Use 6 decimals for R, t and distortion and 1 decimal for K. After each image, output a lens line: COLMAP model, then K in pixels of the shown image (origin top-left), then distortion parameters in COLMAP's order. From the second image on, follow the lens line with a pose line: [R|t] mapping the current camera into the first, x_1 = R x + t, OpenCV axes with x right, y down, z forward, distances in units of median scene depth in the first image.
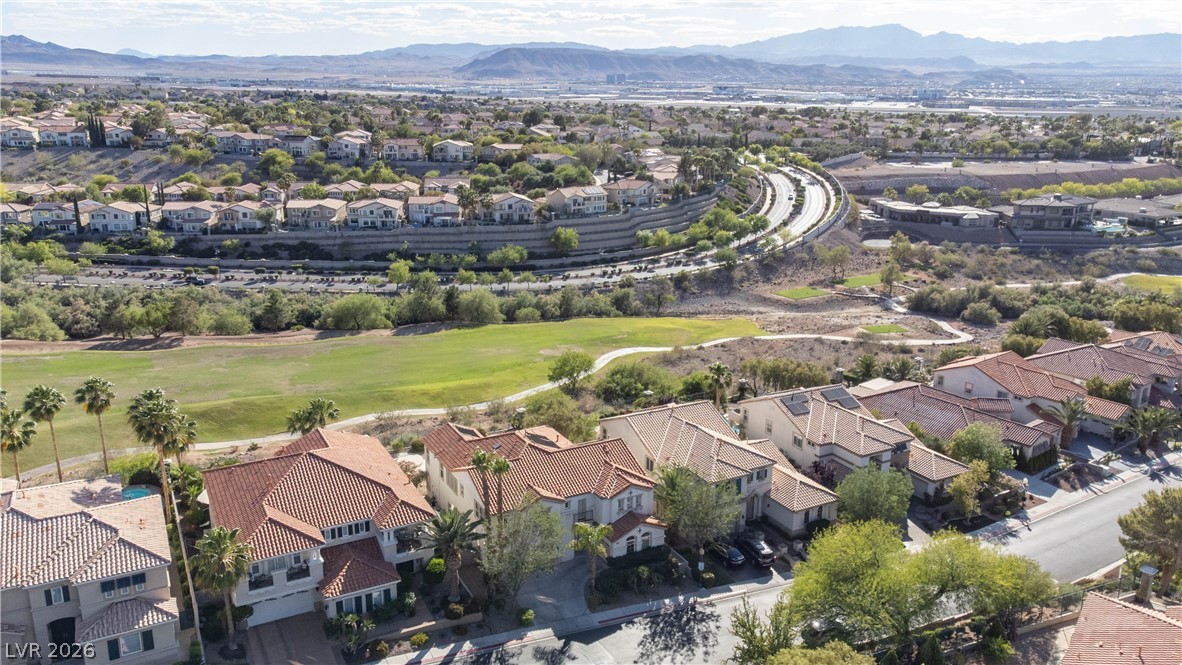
lens RADIAL K [[909.6, 0, 587.4], [0, 909.6, 332.6], [0, 0, 1]] dist [0.031965, 0.026747]
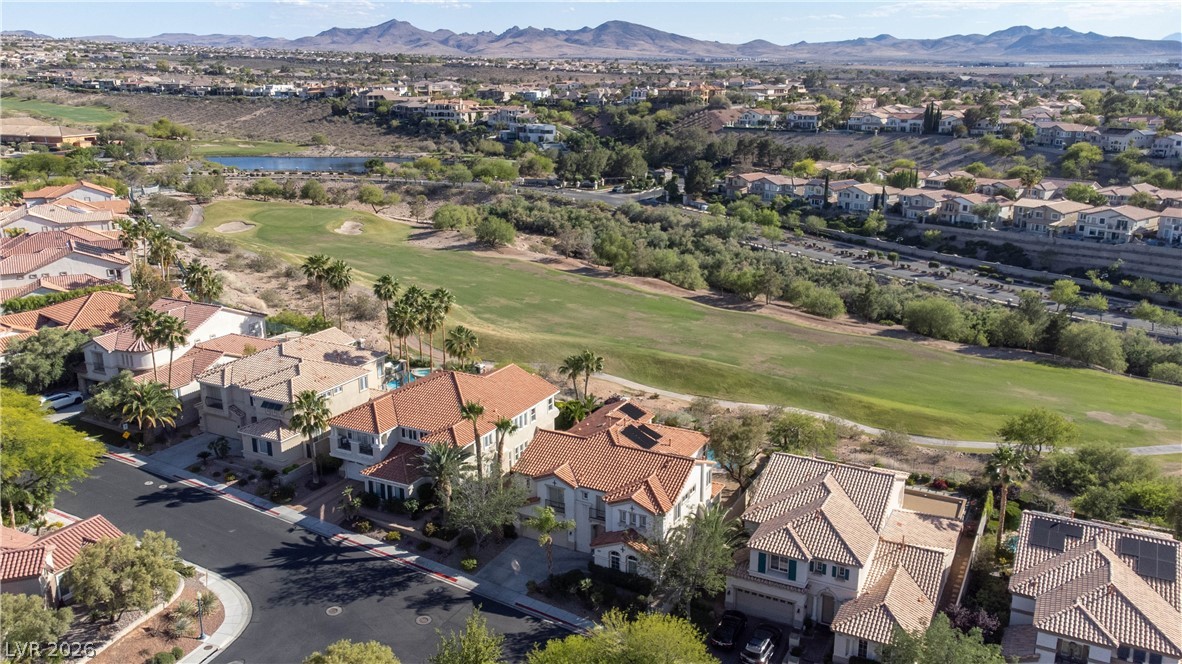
lens RADIAL K [[947.4, 0, 591.0], [0, 947.4, 332.0], [0, 0, 1]] dist [0.014374, 0.072200]
pose [[0.563417, 0.215696, -0.797519, 0.228456], [-0.215748, 0.970234, 0.109991, -0.028356], [0.797505, 0.110093, 0.593183, 0.116158]]
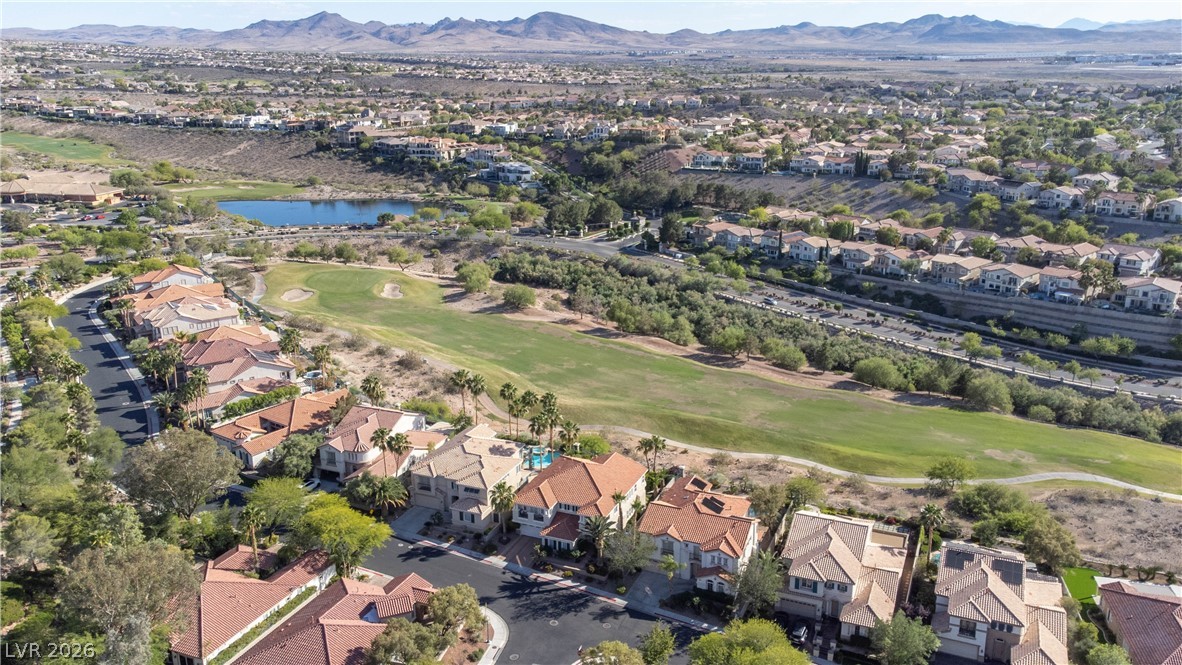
lens RADIAL K [[928.9, 0, 591.0], [0, 928.9, 332.5], [0, 0, 1]] dist [0.040056, 0.005083]
pose [[0.620944, 0.212265, -0.754567, 0.317678], [-0.194806, 0.974224, 0.113748, -0.102396], [0.759262, 0.076363, 0.646289, -0.071353]]
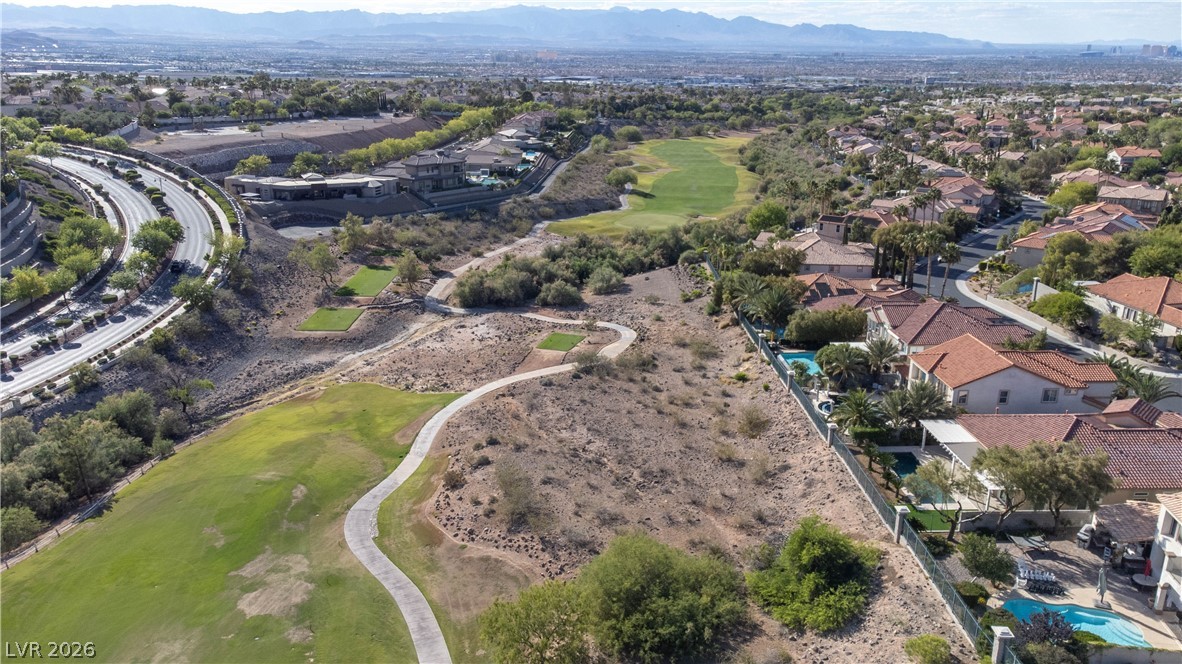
lens RADIAL K [[896.3, 0, 586.9], [0, 896.3, 332.3], [0, 0, 1]] dist [0.031342, 0.034245]
pose [[0.587996, -0.246374, 0.770428, -0.164726], [0.217952, 0.965512, 0.142417, -0.082976], [-0.778946, 0.084176, 0.621416, 0.403985]]
